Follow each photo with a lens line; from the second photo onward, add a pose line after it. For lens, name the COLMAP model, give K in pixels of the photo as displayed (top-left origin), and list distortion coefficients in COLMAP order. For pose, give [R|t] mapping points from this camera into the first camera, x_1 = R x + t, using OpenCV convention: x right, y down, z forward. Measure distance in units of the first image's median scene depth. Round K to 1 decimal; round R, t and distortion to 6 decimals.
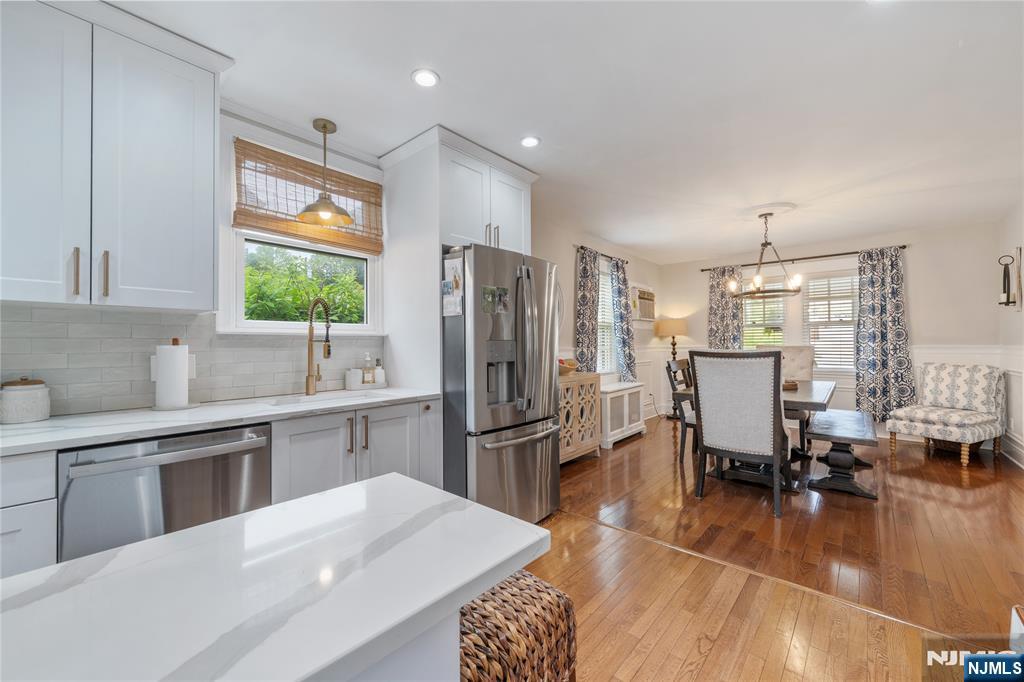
lens RADIAL K [[407.2, 0, 506.0], [0, 407.2, 342.9], [0, 0, 1]] dist [-0.000209, 0.000546]
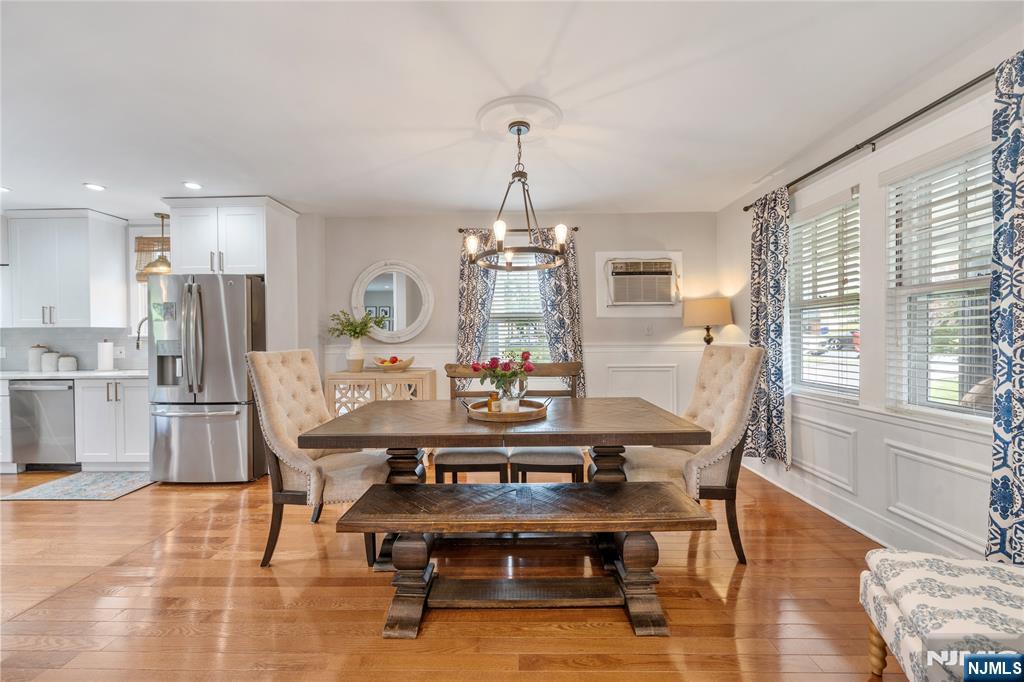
lens RADIAL K [[407.2, 0, 510.7], [0, 407.2, 342.9], [0, 0, 1]] dist [-0.000209, 0.000546]
pose [[0.646061, 0.010306, -0.763216, 1.808682], [0.006379, 0.999801, 0.018900, -0.015161], [0.763259, -0.017079, 0.645867, 0.988323]]
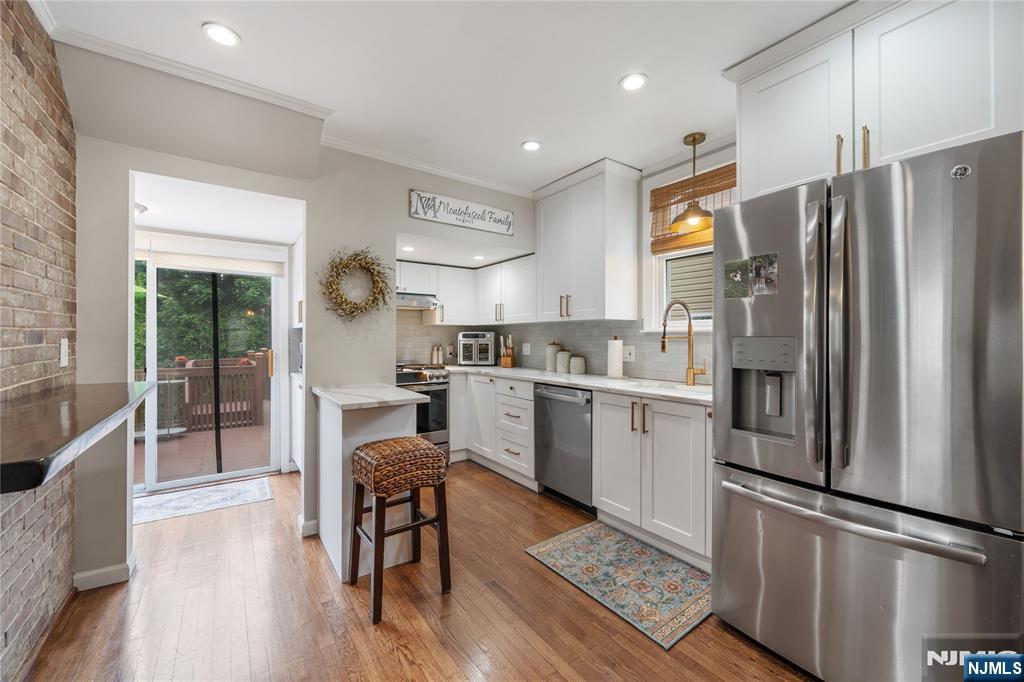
lens RADIAL K [[407.2, 0, 506.4], [0, 407.2, 336.7], [0, 0, 1]] dist [-0.000209, 0.000546]
pose [[-0.230138, -0.000035, -0.973158, 0.713975], [0.001473, 0.999999, -0.000385, -0.006058], [0.973157, -0.001522, -0.230137, 0.750587]]
